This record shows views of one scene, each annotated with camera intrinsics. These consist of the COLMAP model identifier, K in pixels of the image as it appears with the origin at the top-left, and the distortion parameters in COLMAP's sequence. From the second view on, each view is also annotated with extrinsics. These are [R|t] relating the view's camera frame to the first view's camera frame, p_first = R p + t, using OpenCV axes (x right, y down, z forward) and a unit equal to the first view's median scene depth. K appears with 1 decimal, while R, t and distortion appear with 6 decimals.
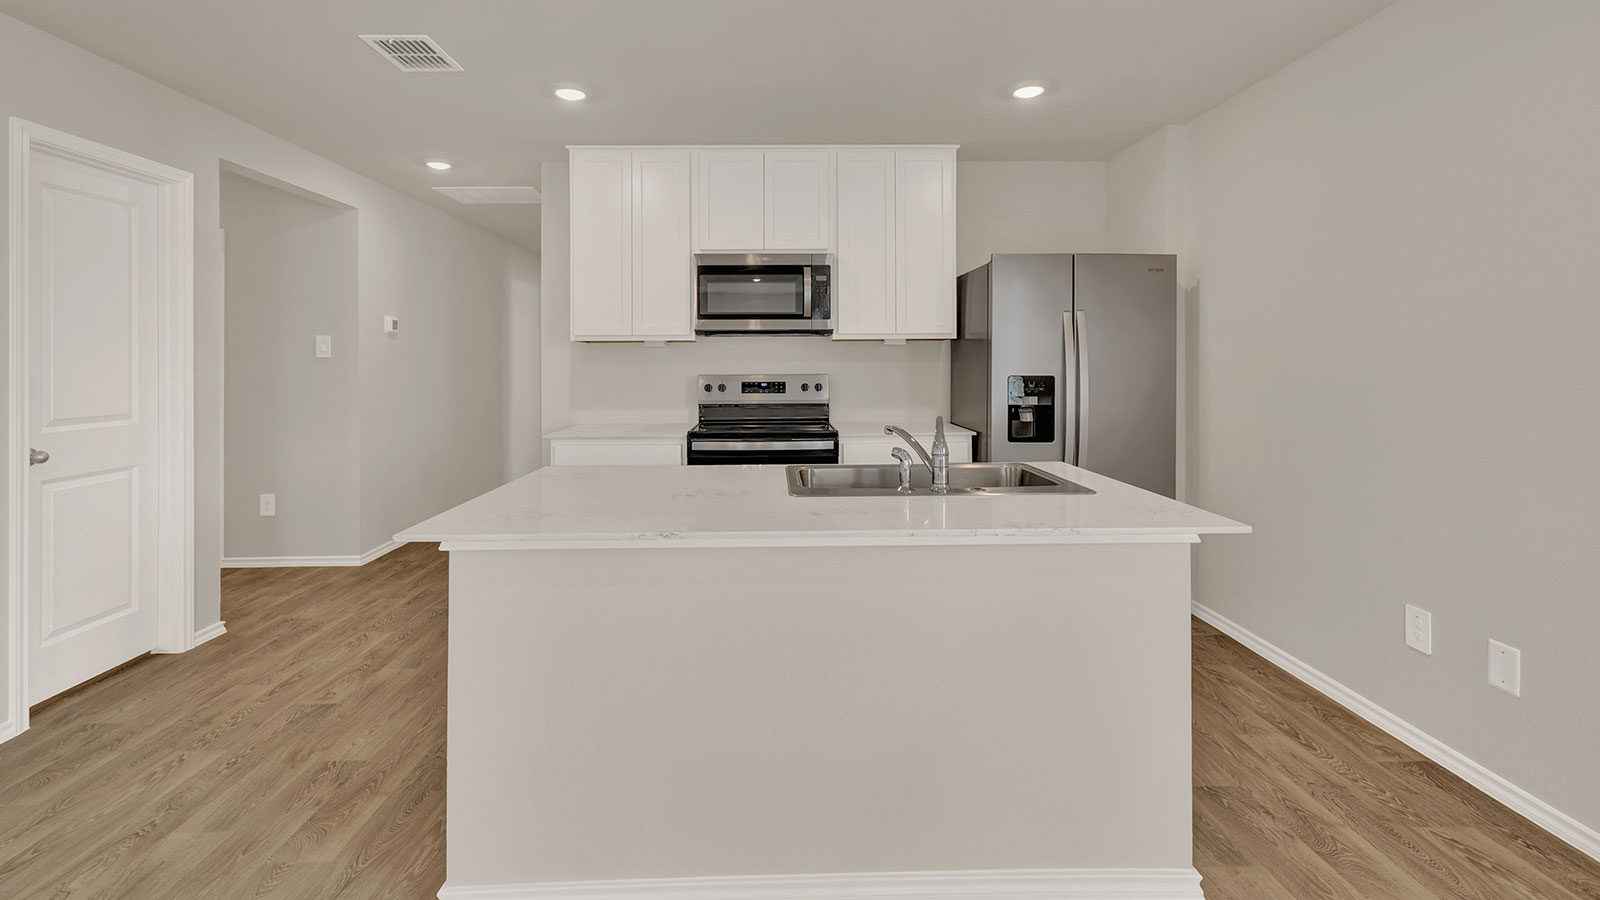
lens RADIAL K [[678.4, 0, 788.6], [0, 678.4, 402.6], [0, 0, 1]] dist [-0.006720, -0.000097]
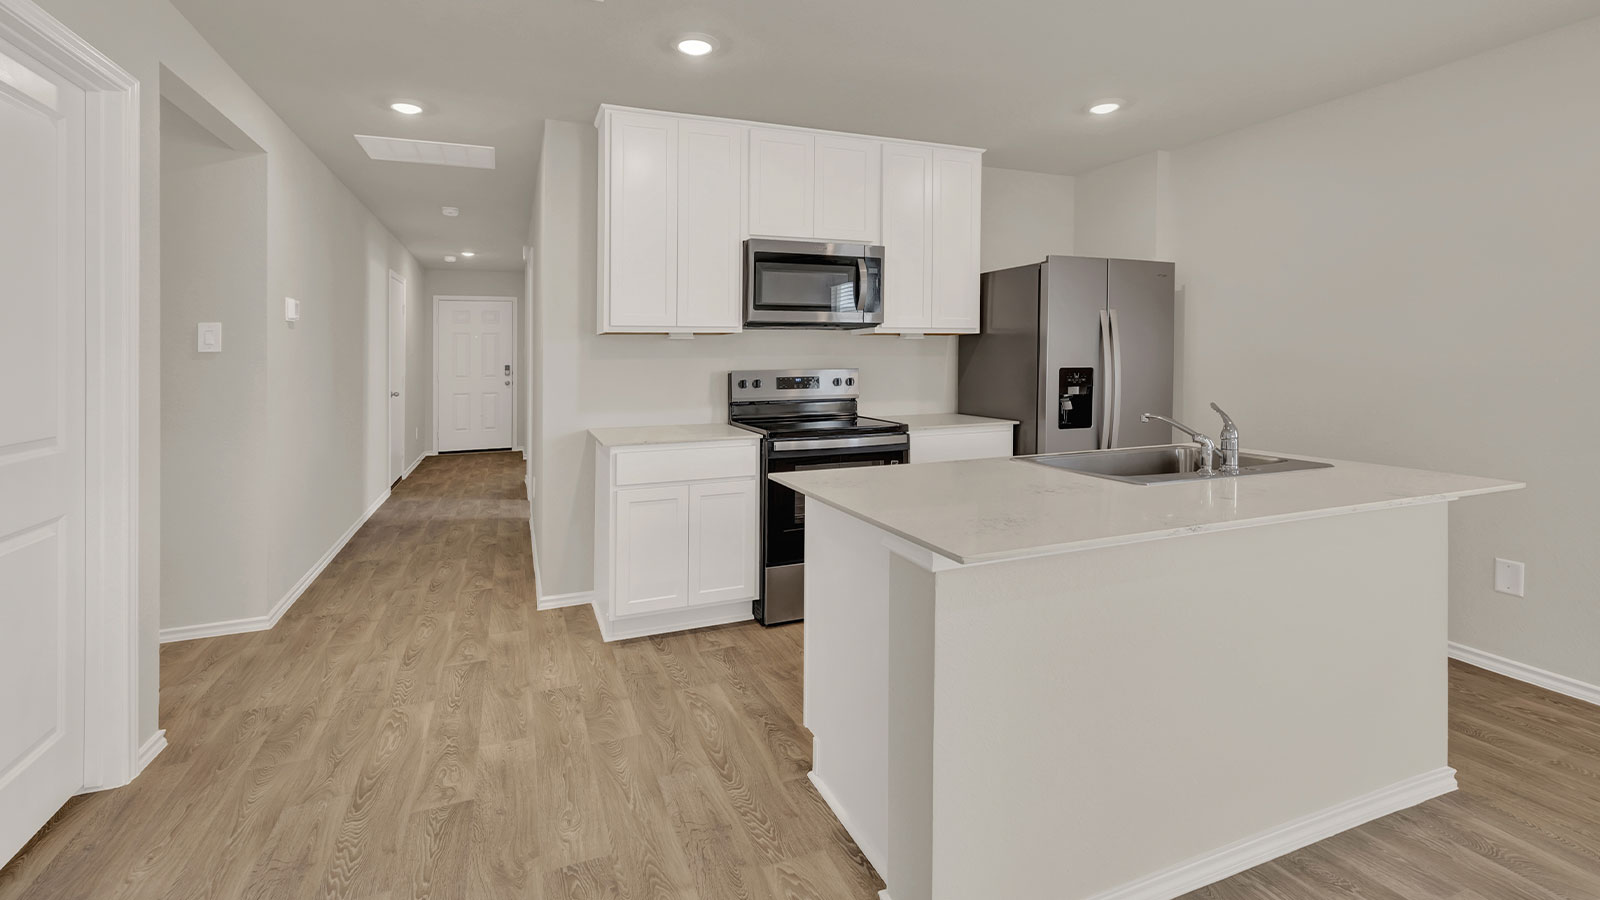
lens RADIAL K [[678.4, 0, 780.3], [0, 678.4, 405.1], [0, 0, 1]] dist [-0.006720, -0.000097]
pose [[0.940924, -0.027016, 0.337538, -0.411626], [0.024099, 0.999627, 0.012830, -0.004169], [-0.337759, -0.003938, 0.941224, 0.115117]]
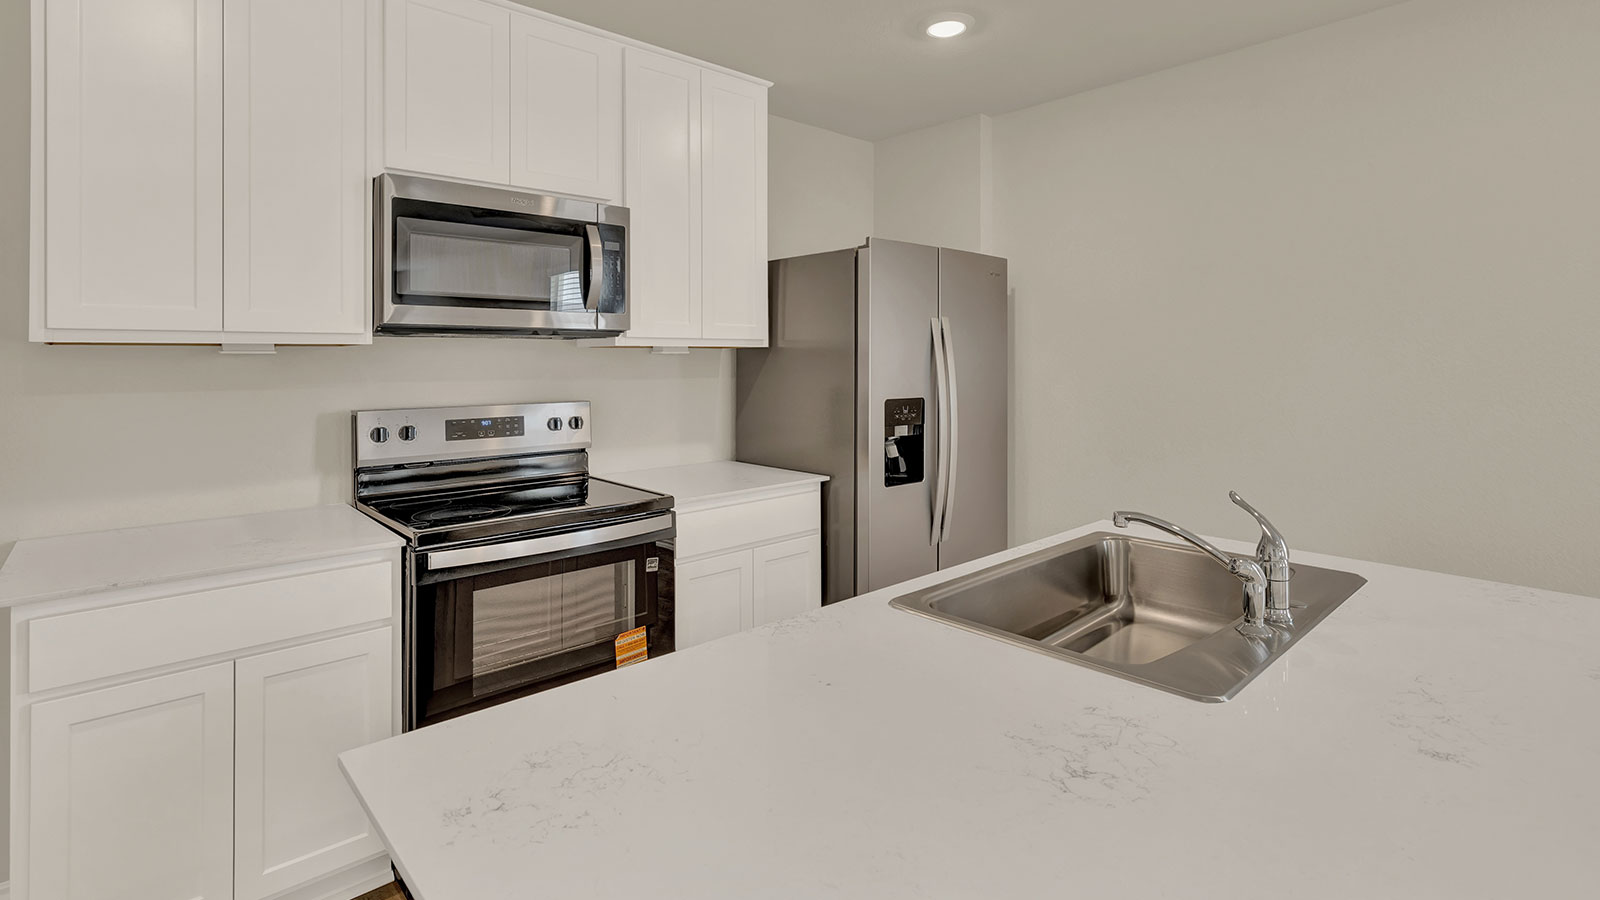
lens RADIAL K [[751.3, 0, 764.5], [0, 751.3, 383.6], [0, 0, 1]] dist [0.001875, 0.000494]
pose [[0.771431, -0.019067, 0.636027, -0.275058], [0.039131, 0.999081, -0.017510, -0.042290], [-0.635109, 0.038396, 0.771468, 0.390484]]
